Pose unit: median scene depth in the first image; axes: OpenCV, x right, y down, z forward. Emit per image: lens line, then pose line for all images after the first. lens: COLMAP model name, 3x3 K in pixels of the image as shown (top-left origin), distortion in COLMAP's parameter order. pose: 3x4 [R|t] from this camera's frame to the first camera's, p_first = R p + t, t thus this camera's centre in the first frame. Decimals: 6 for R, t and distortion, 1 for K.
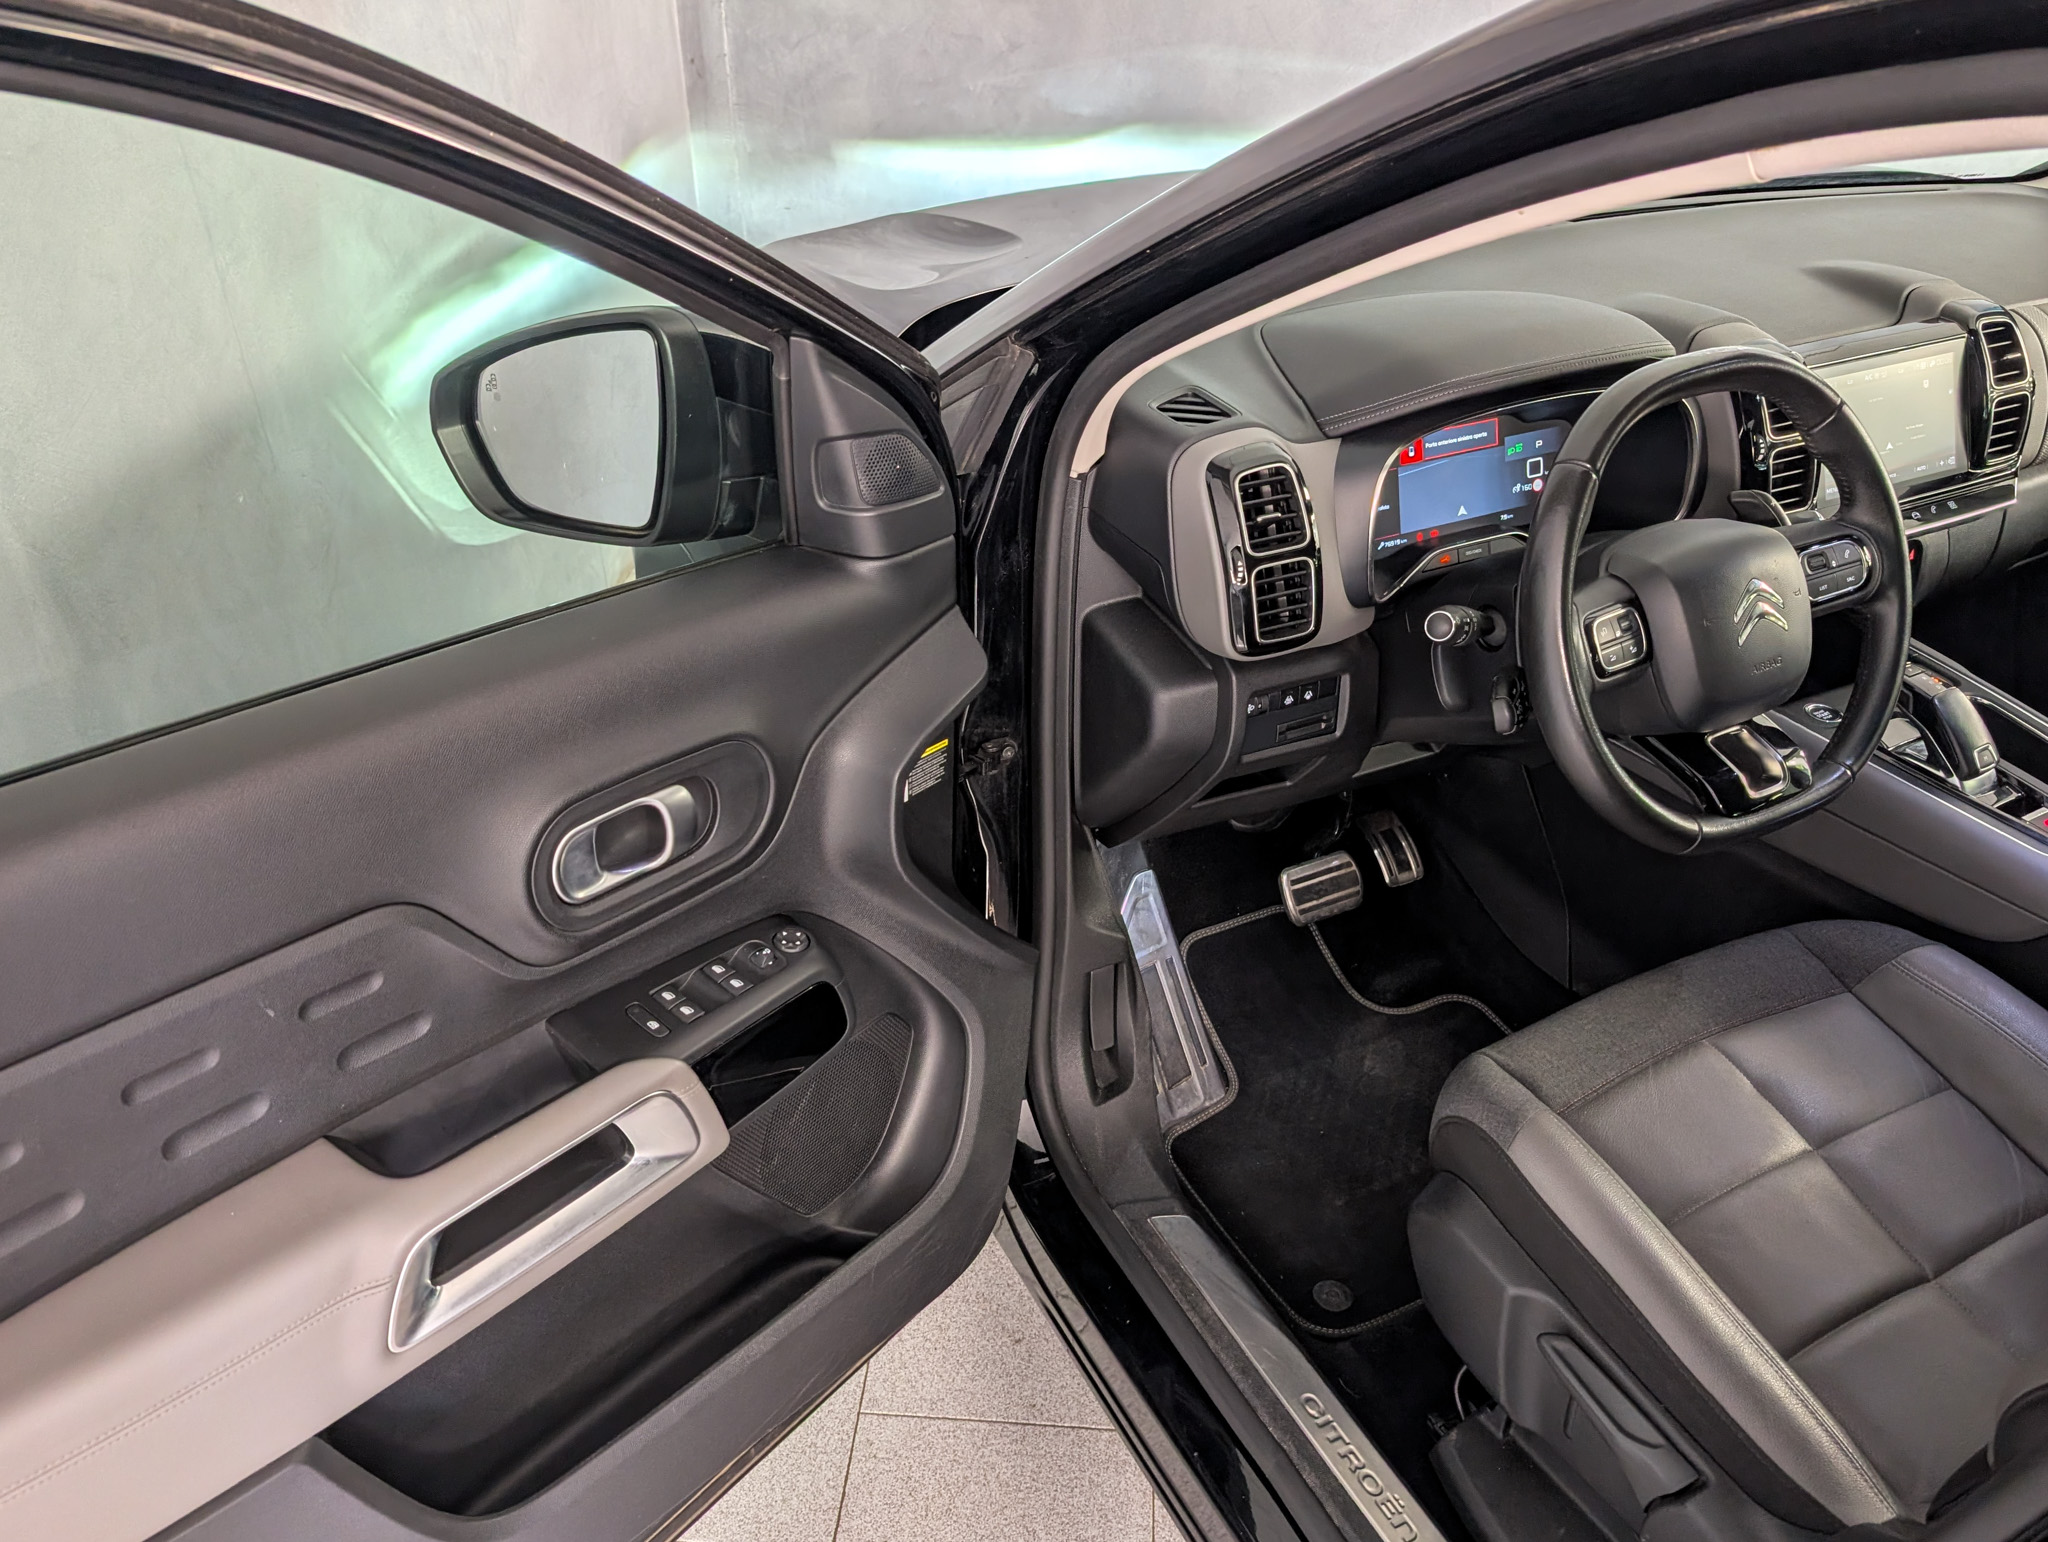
lens RADIAL K [[1554.3, 0, 1045.1], [0, 1554.3, 805.9], [0, 0, 1]] dist [0.068943, -0.083071]
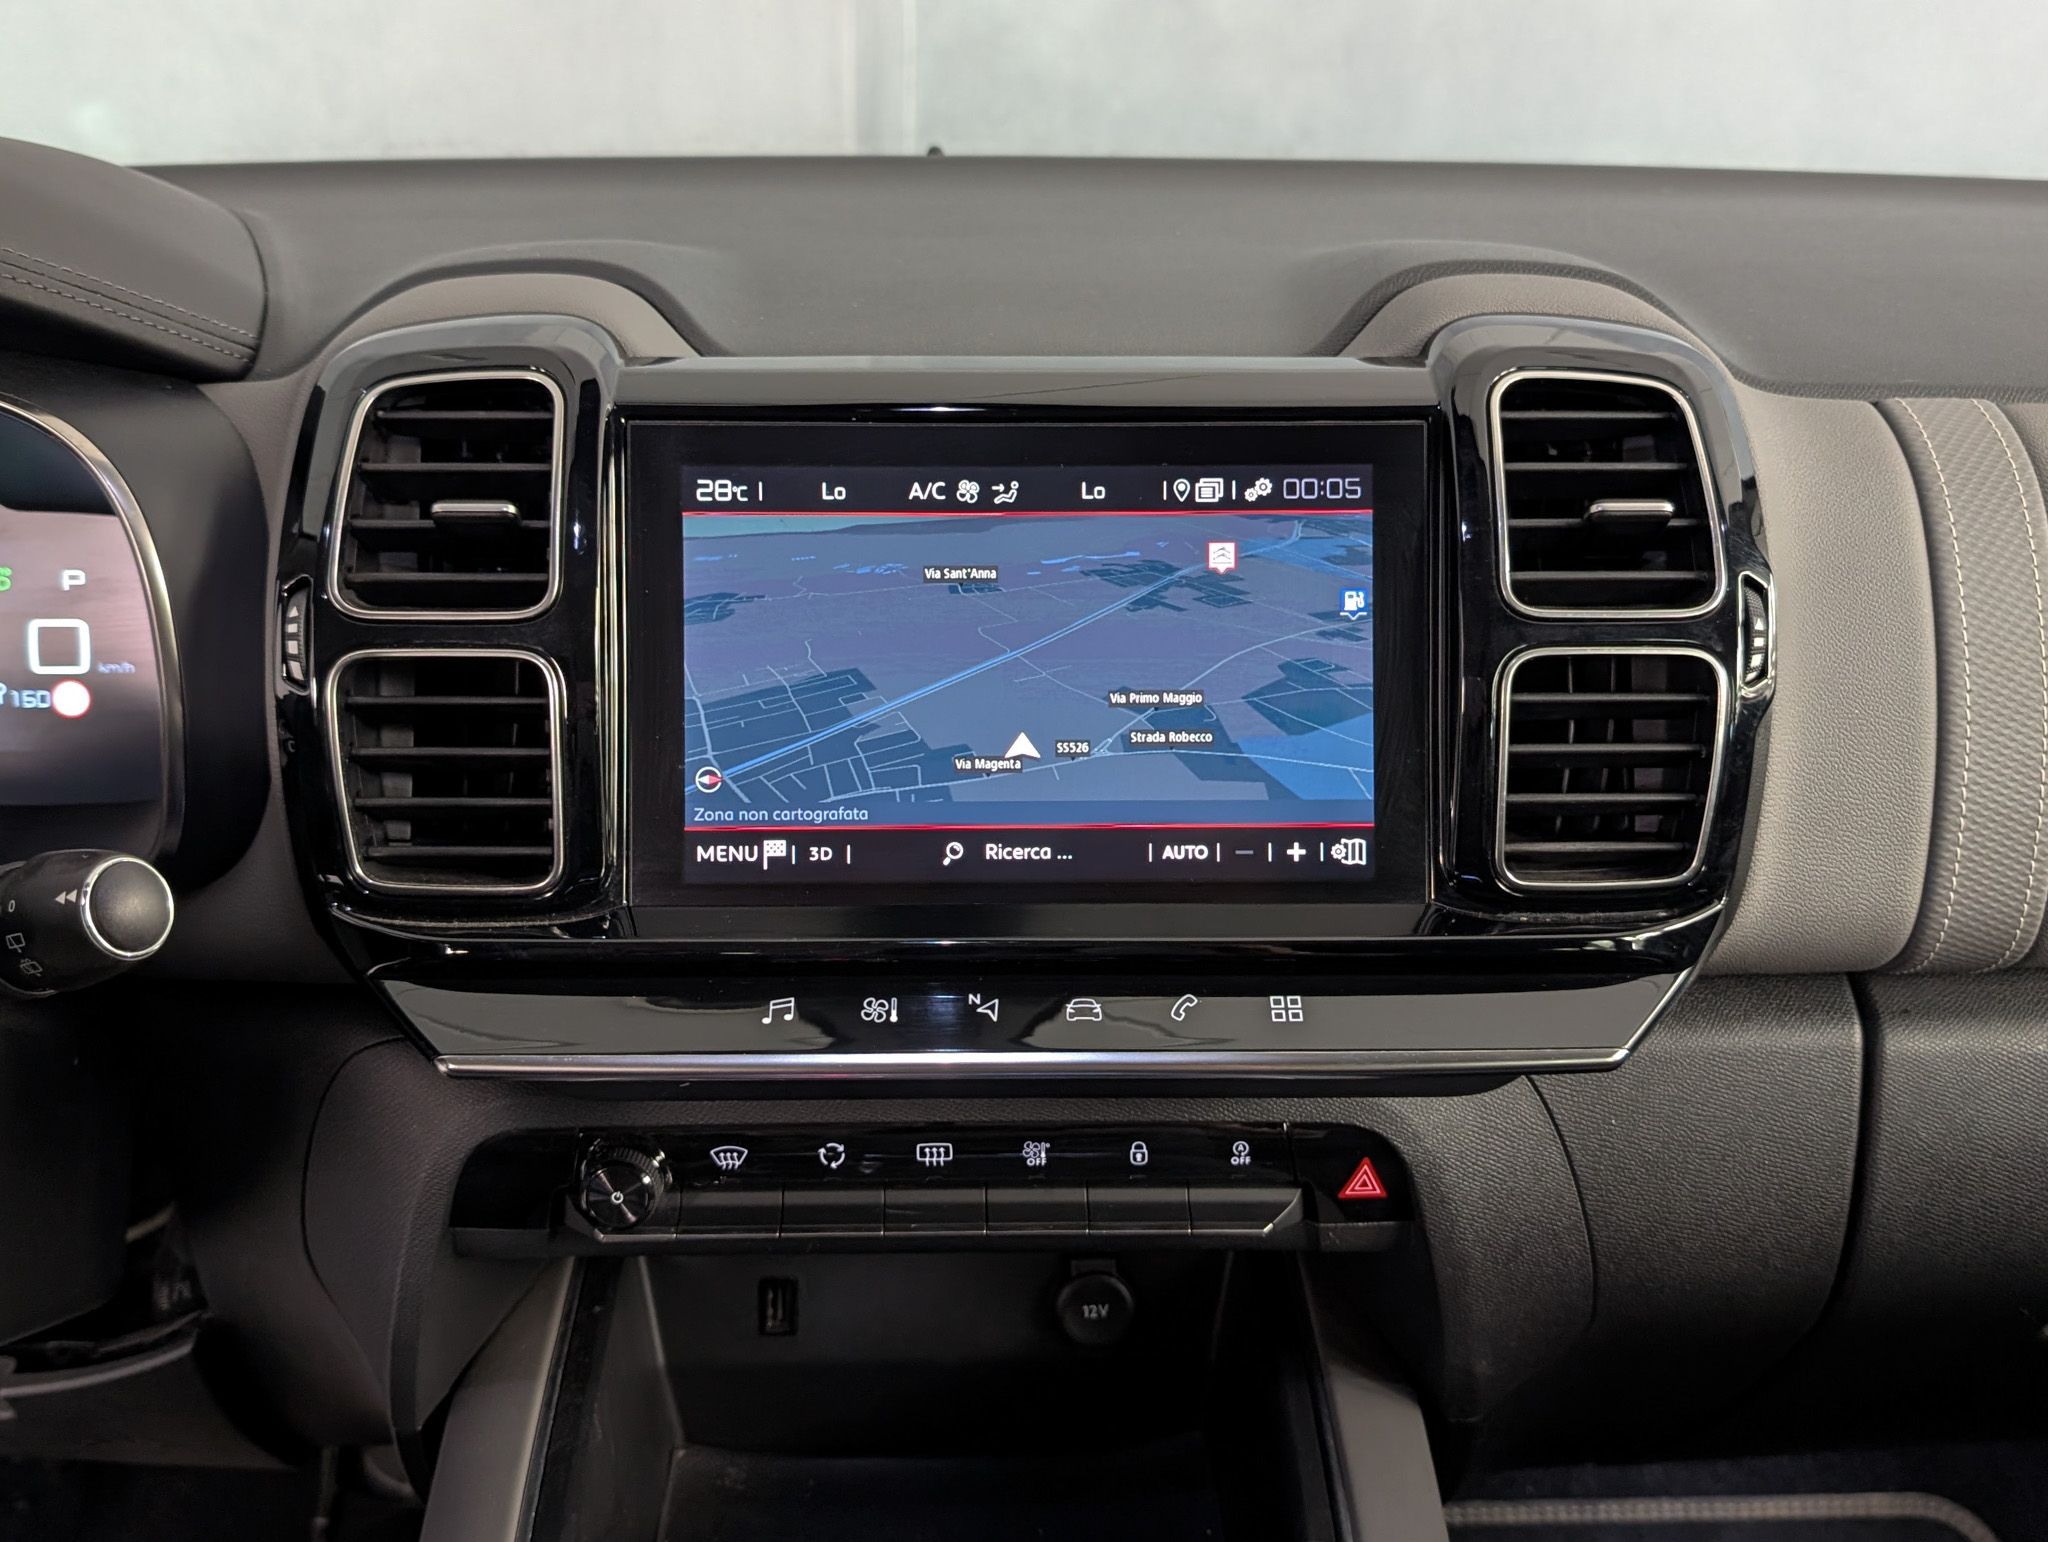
lens RADIAL K [[2111.6, 0, 992.0], [0, 2111.6, 740.1], [0, 0, 1]] dist [0.020809, -0.224657]
pose [[0.896387, 0.149580, -0.417272, 0.781995], [-0.244904, 0.951747, -0.184930, -0.182510], [0.369476, 0.267961, 0.889767, 0.760344]]
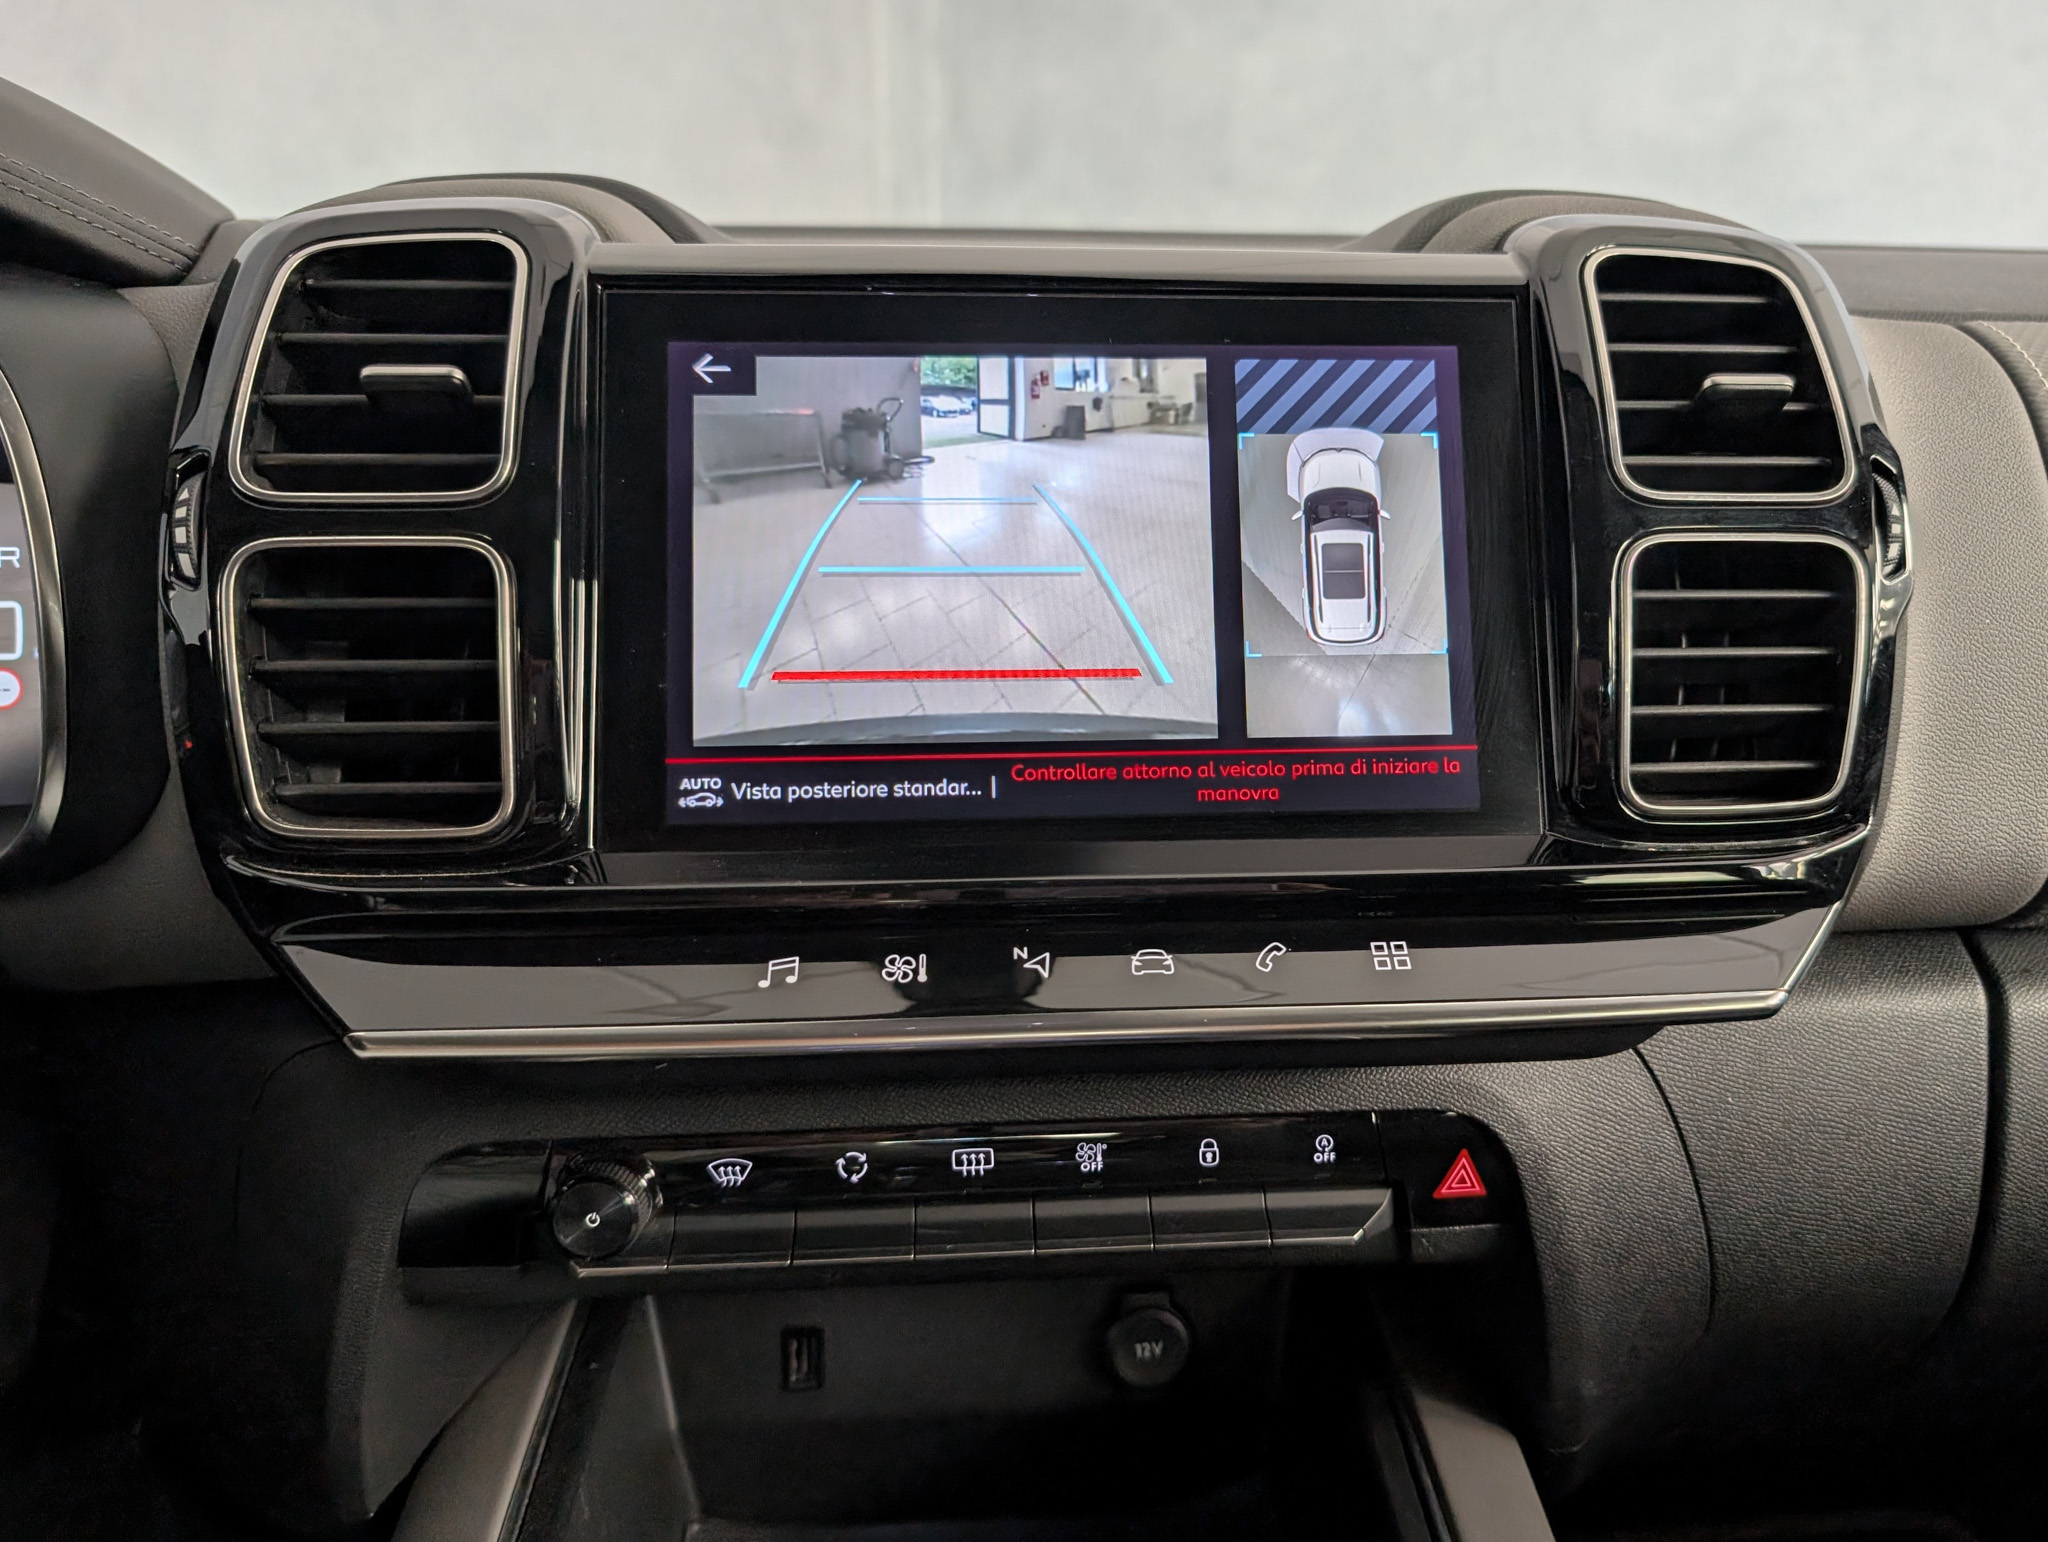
lens RADIAL K [[1692.8, 0, 1137.3], [0, 1692.8, 747.5], [0, 0, 1]] dist [-0.039396, -0.003799]
pose [[0.928704, 0.095155, -0.358405, 0.726758], [-0.208703, 0.933032, -0.293076, -0.164826], [0.306516, 0.346981, 0.886370, 0.891720]]
